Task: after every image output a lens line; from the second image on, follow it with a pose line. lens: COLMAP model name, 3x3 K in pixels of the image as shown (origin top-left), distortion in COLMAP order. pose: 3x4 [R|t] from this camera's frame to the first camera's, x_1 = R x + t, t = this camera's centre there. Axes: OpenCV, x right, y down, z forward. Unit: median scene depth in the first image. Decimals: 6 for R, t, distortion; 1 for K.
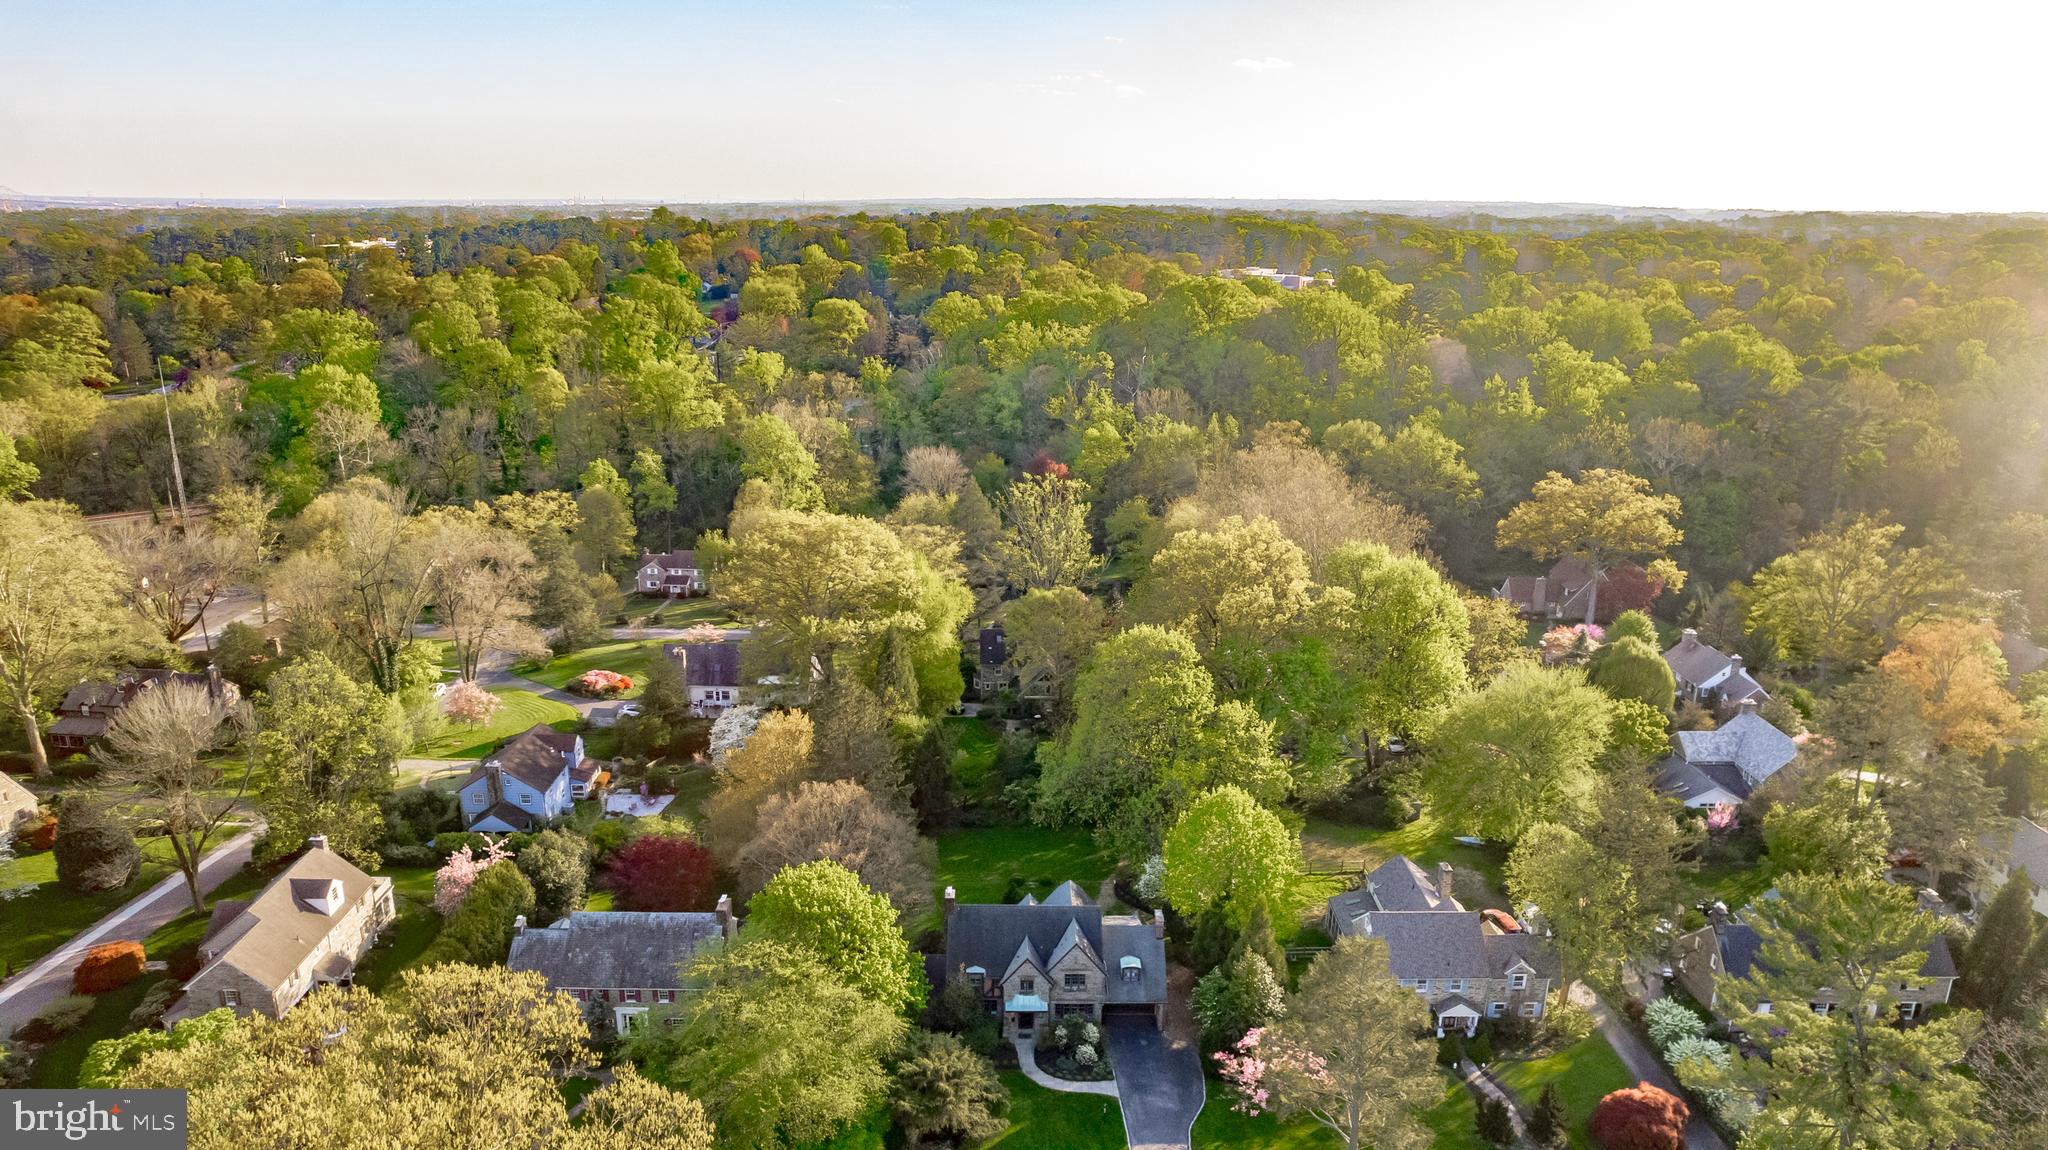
lens RADIAL K [[1295.7, 0, 1028.2], [0, 1295.7, 579.9], [0, 0, 1]] dist [-0.049857, -0.001712]
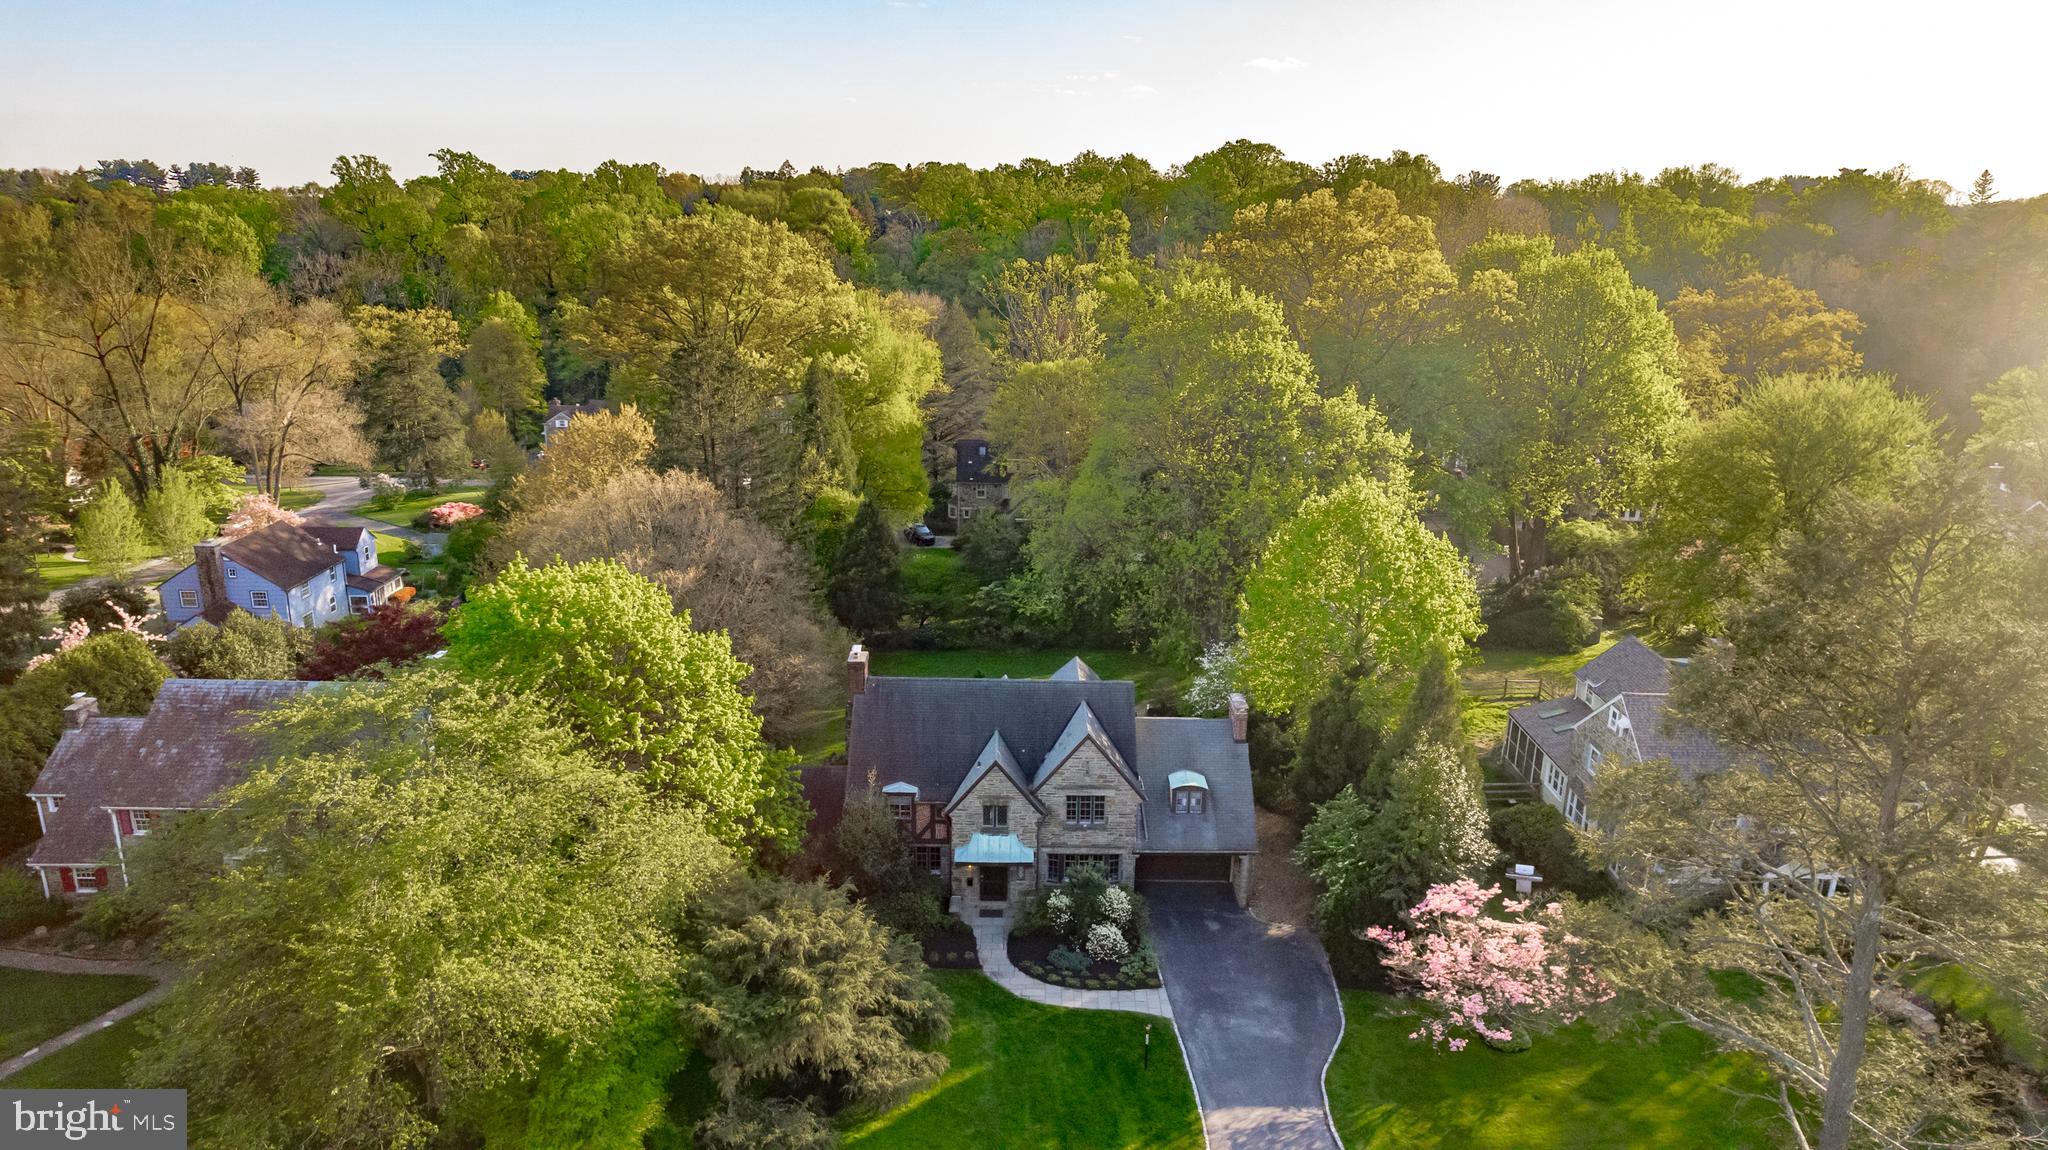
lens RADIAL K [[1293.9, 0, 1027.1], [0, 1293.9, 584.0], [0, 0, 1]] dist [-0.059047, 0.039807]
pose [[0.999966, 0.004040, -0.007244, 0.015718], [-0.004030, 0.999991, 0.001337, 0.218557], [0.007250, -0.001308, 0.999973, 0.467907]]
